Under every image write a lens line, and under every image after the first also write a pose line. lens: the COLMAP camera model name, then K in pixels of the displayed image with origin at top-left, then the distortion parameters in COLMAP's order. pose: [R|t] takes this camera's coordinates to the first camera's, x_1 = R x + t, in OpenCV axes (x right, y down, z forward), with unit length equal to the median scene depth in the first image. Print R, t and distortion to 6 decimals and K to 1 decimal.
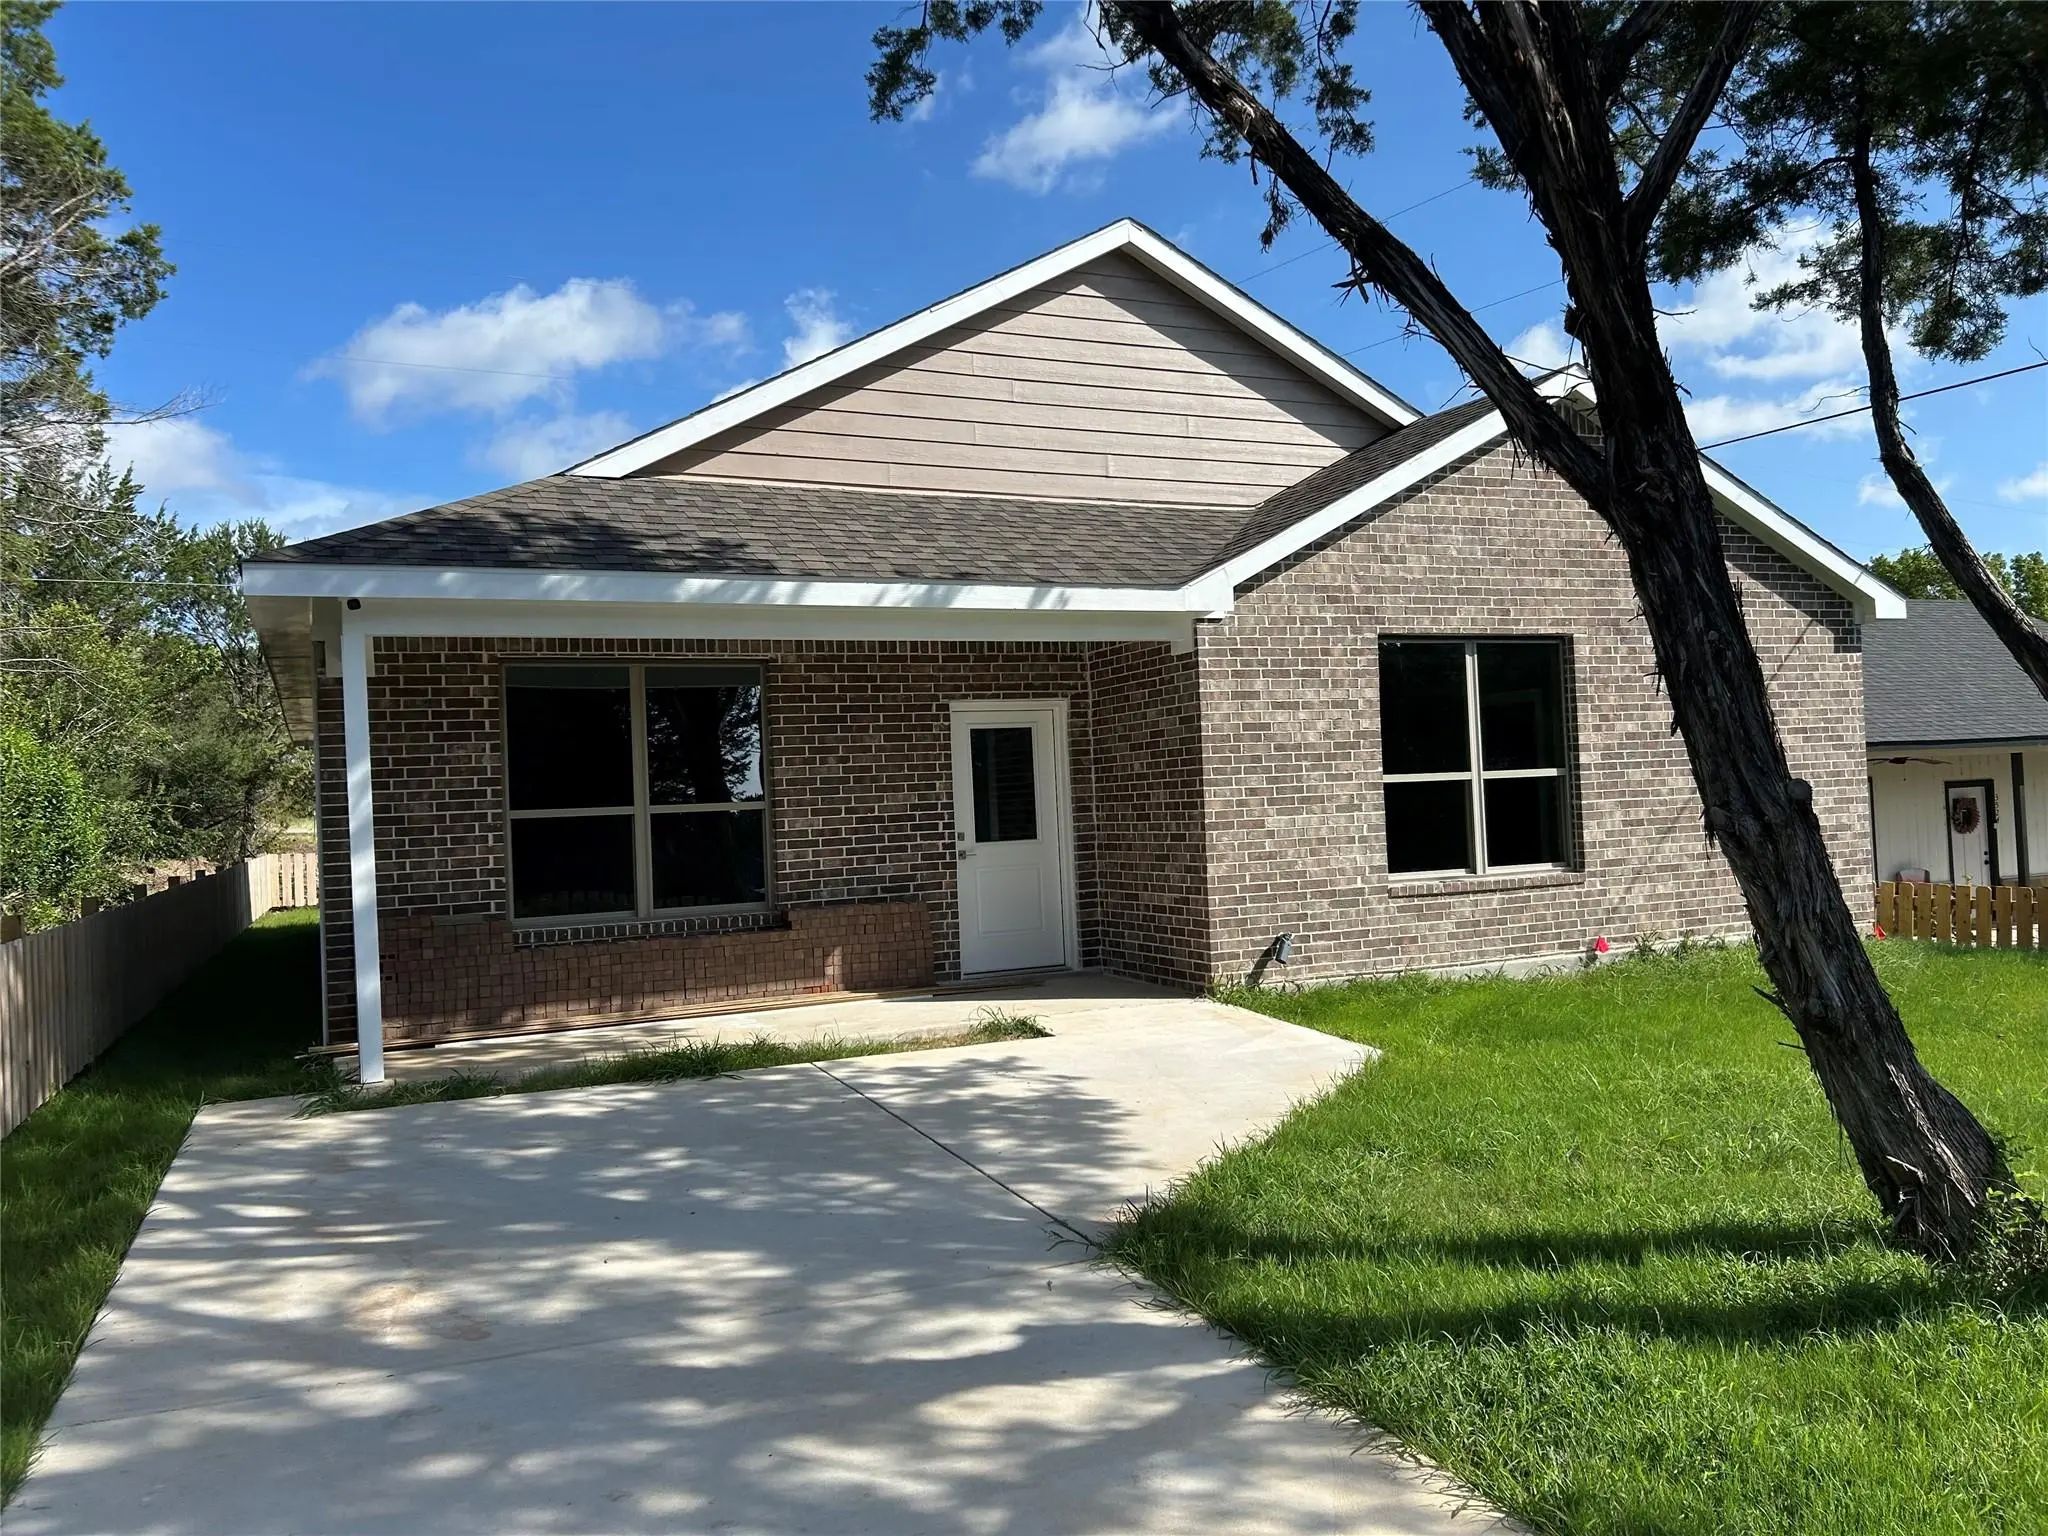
lens RADIAL K [[1467.8, 0, 1024.0], [0, 1467.8, 768.0], [0, 0, 1]] dist [0.109582, -0.044587]
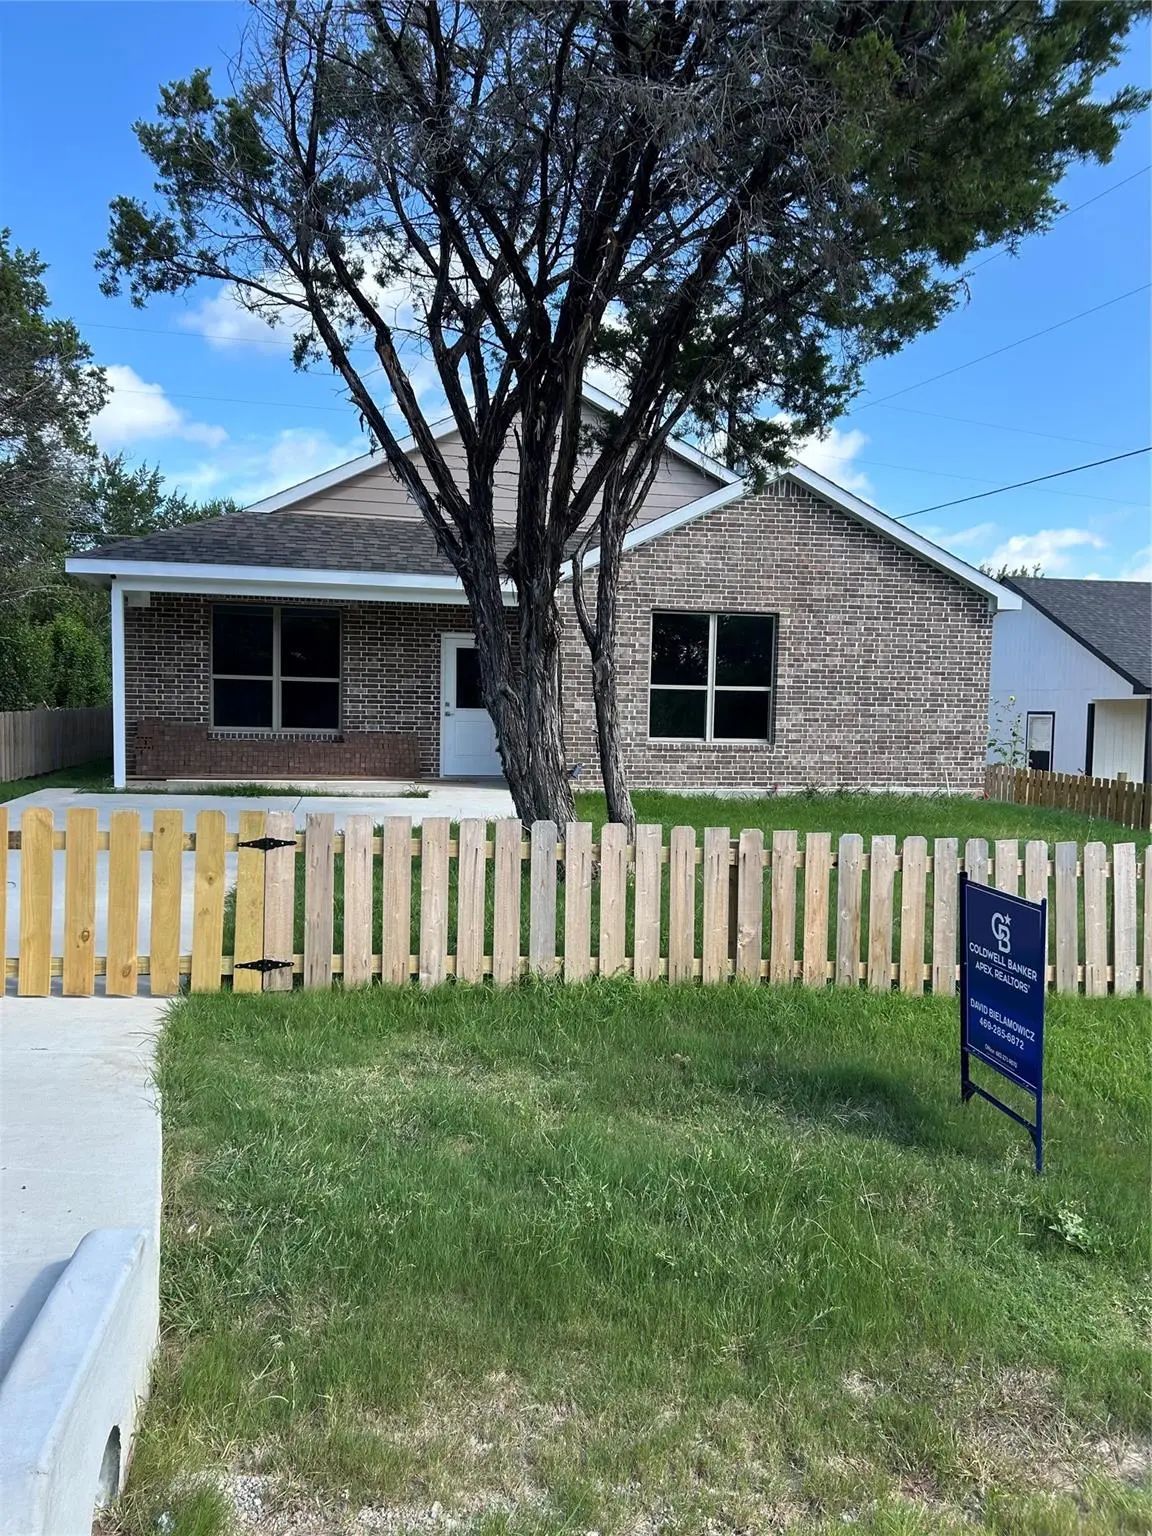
lens RADIAL K [[1100.9, 0, 576.0], [0, 1100.9, 768.0], [0, 0, 1]] dist [0.109582, -0.044587]
pose [[0.972606, 0.075922, -0.219711, 0.453238], [-0.057109, 0.994235, 0.090752, -0.010818], [0.225335, -0.075719, 0.971335, -0.372946]]
